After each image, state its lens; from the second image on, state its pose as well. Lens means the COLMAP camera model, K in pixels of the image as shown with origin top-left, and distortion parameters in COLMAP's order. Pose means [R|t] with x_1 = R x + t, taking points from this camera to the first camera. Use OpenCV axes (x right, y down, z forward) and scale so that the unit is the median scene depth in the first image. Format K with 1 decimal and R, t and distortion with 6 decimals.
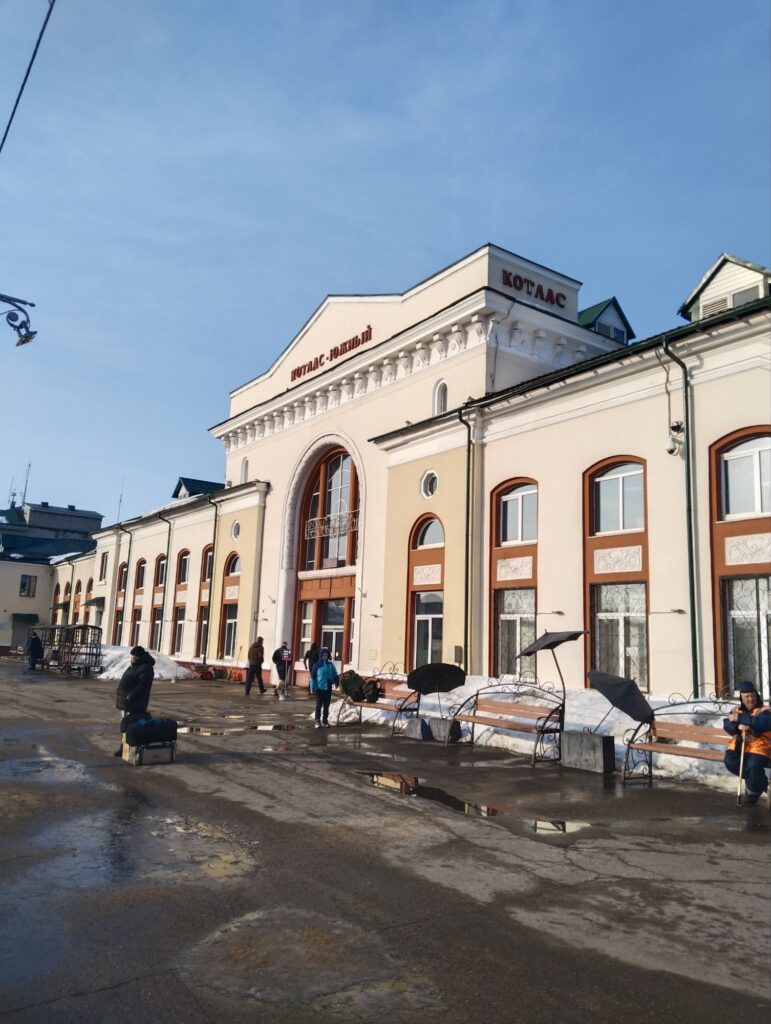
lens RADIAL K [[786.4, 0, 386.9], [0, 786.4, 506.2], [0, 0, 1]] dist [0.007574, -0.034191]
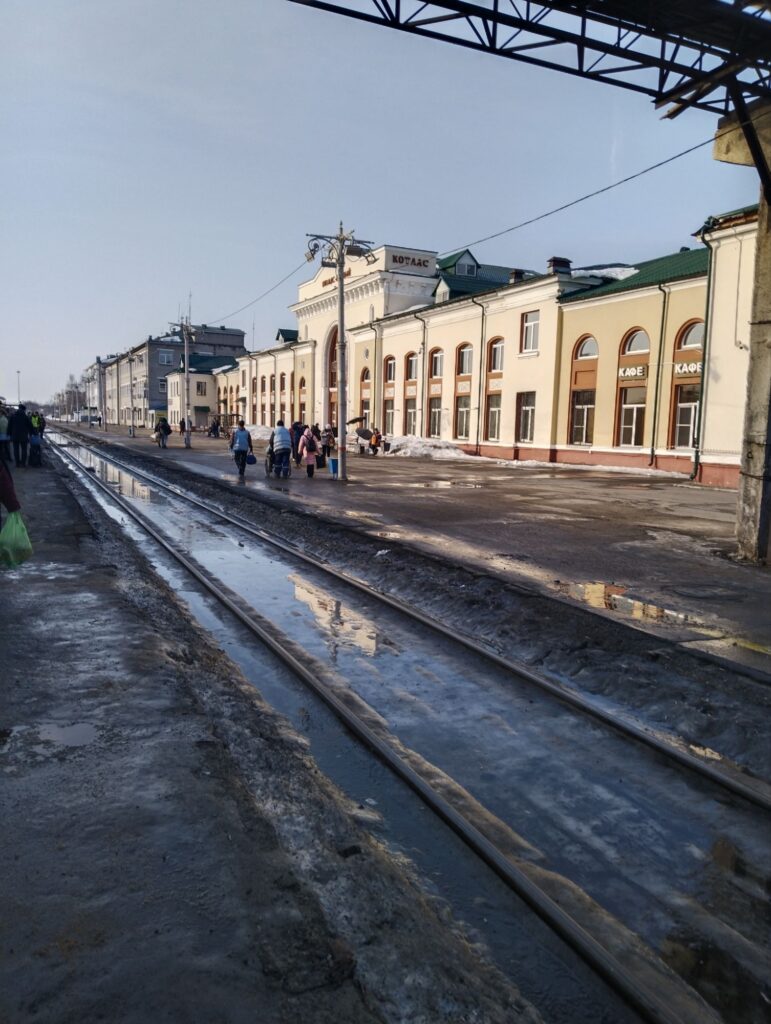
lens RADIAL K [[786.4, 0, 388.5], [0, 786.4, 516.0], [0, 0, 1]] dist [0.007574, -0.034191]
pose [[0.982523, 0.009283, -0.185908, 0.314025], [0.044489, 0.958098, 0.282966, -0.126405], [0.180744, -0.286291, 0.940940, -0.738568]]
